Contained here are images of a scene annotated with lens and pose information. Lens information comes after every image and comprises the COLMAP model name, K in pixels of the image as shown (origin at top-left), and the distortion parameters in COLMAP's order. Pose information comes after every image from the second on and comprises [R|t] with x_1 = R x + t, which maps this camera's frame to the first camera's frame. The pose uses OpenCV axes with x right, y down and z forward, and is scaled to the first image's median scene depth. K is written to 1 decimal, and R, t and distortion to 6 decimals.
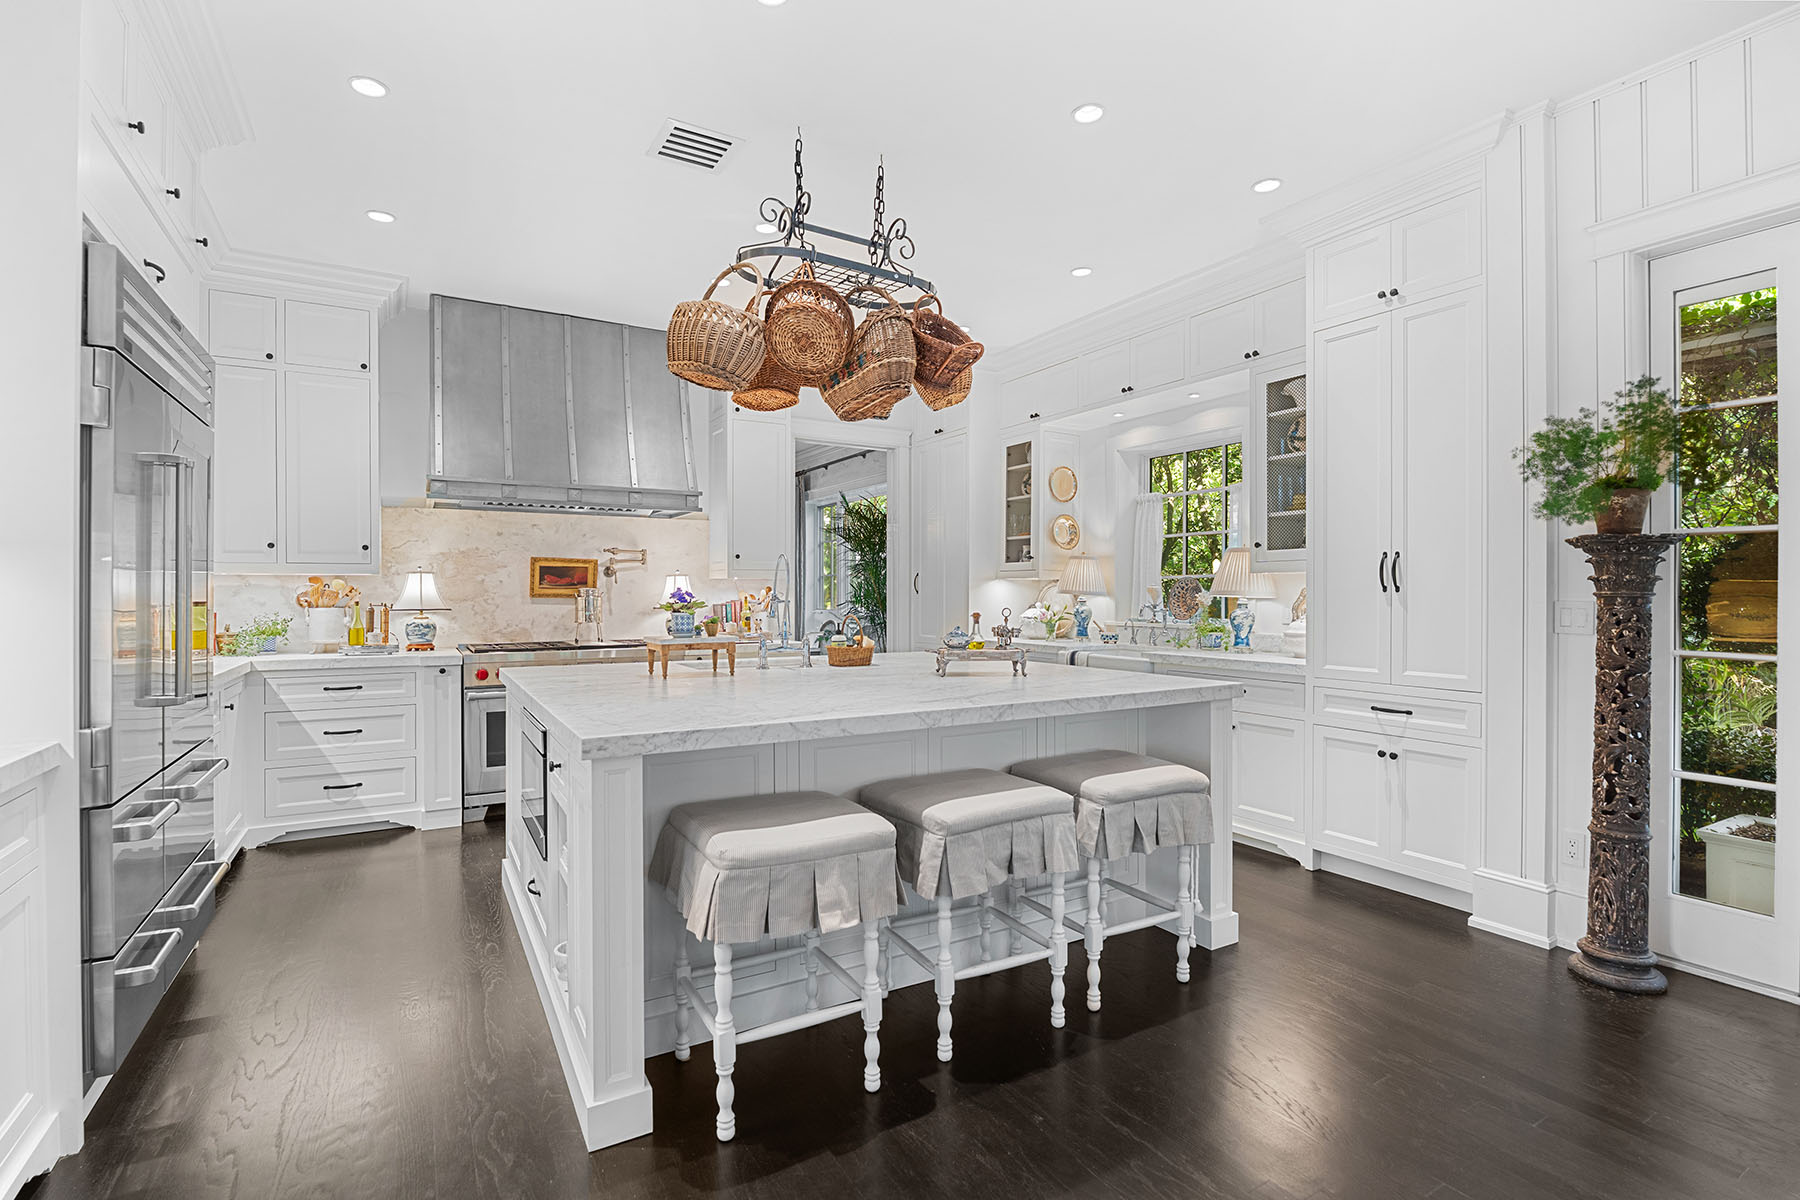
lens RADIAL K [[810.8, 0, 904.2], [0, 810.8, 596.7], [0, 0, 1]] dist [0.001787, -0.001209]
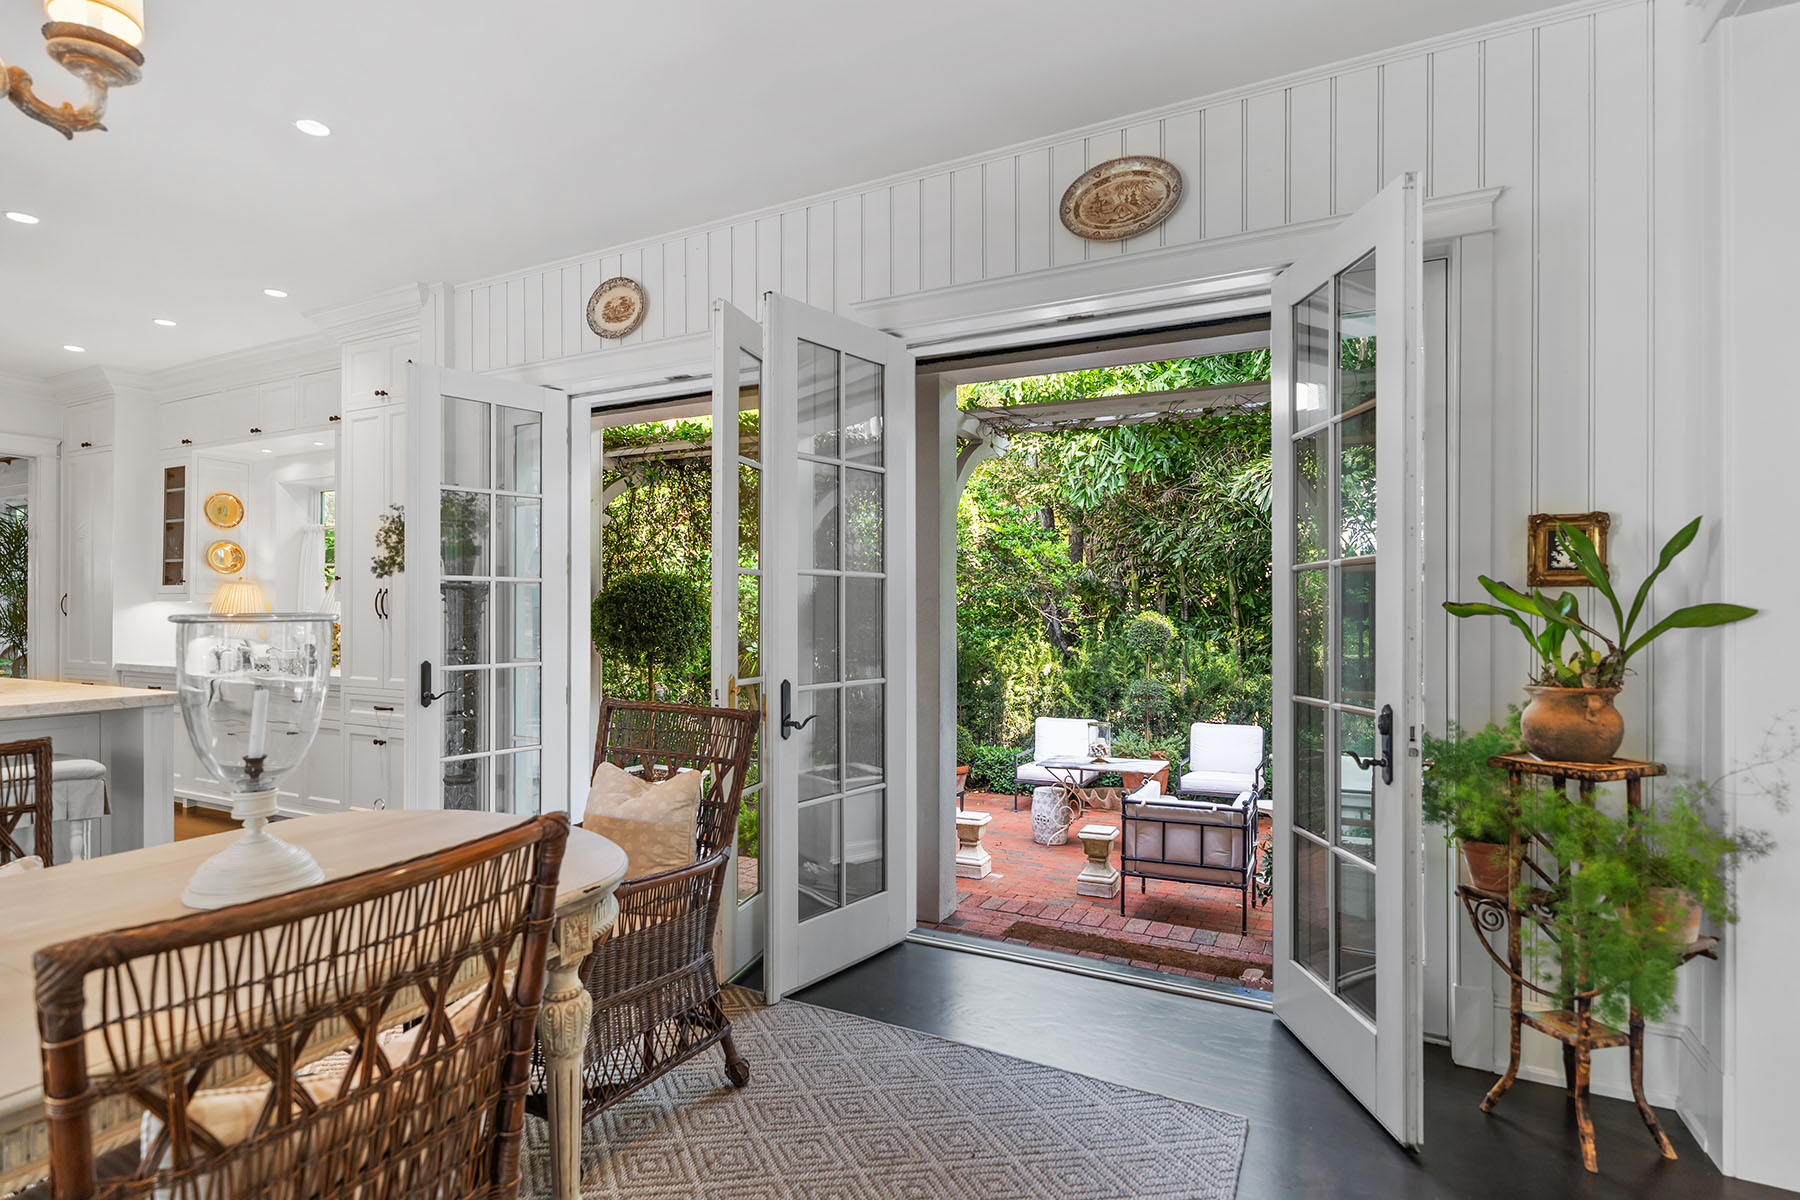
lens RADIAL K [[865.0, 0, 903.0], [0, 865.0, 607.6], [0, 0, 1]] dist [-0.003269, -0.000610]
pose [[0.848260, 0.004503, 0.529561, 0.472088], [-0.001893, 0.999983, -0.005471, -0.014490], [-0.529577, 0.003638, 0.848254, -0.525725]]
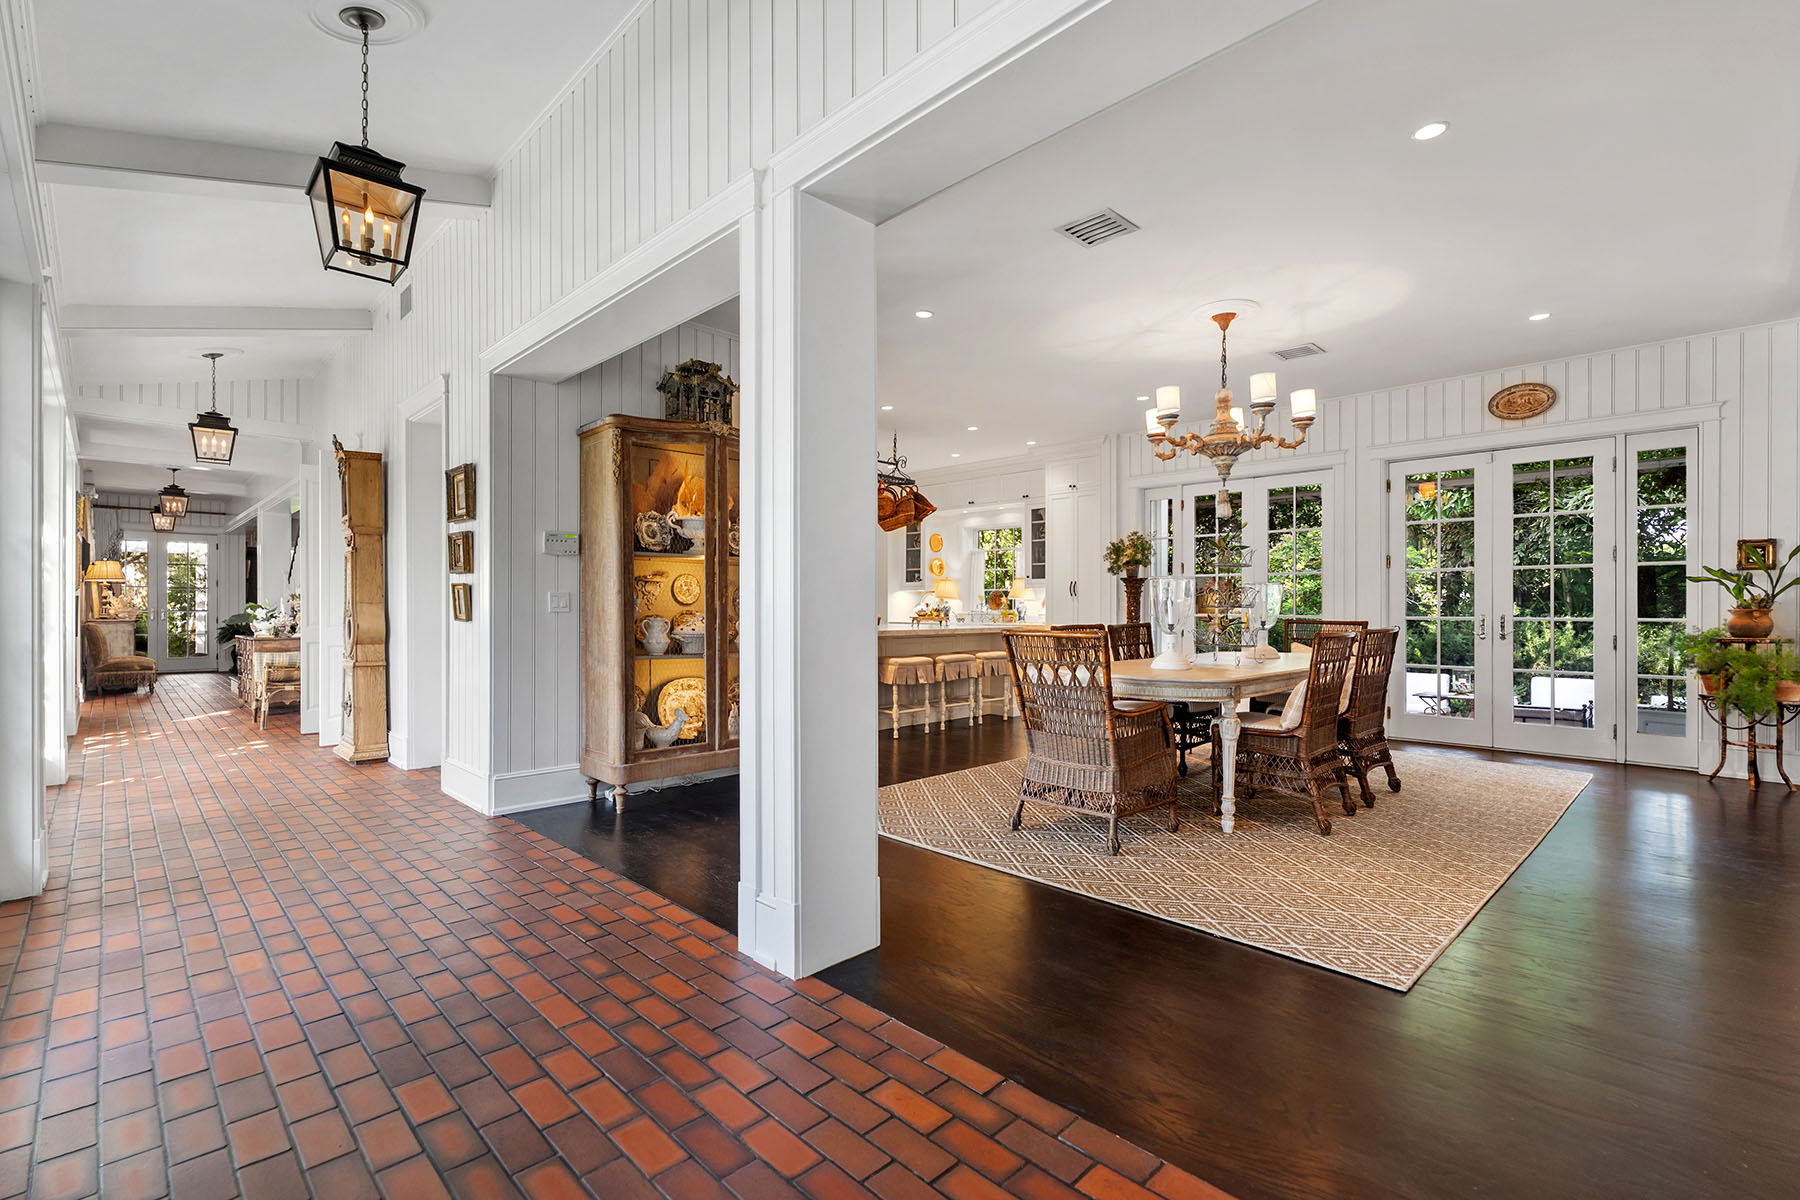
lens RADIAL K [[810.8, 0, 891.0], [0, 810.8, 607.8], [0, 0, 1]] dist [0.001787, -0.001209]
pose [[0.970052, 0.003770, 0.242867, -0.532805], [-0.002924, 0.999988, -0.003845, 0.038090], [-0.242879, 0.003020, 0.970052, -1.214964]]
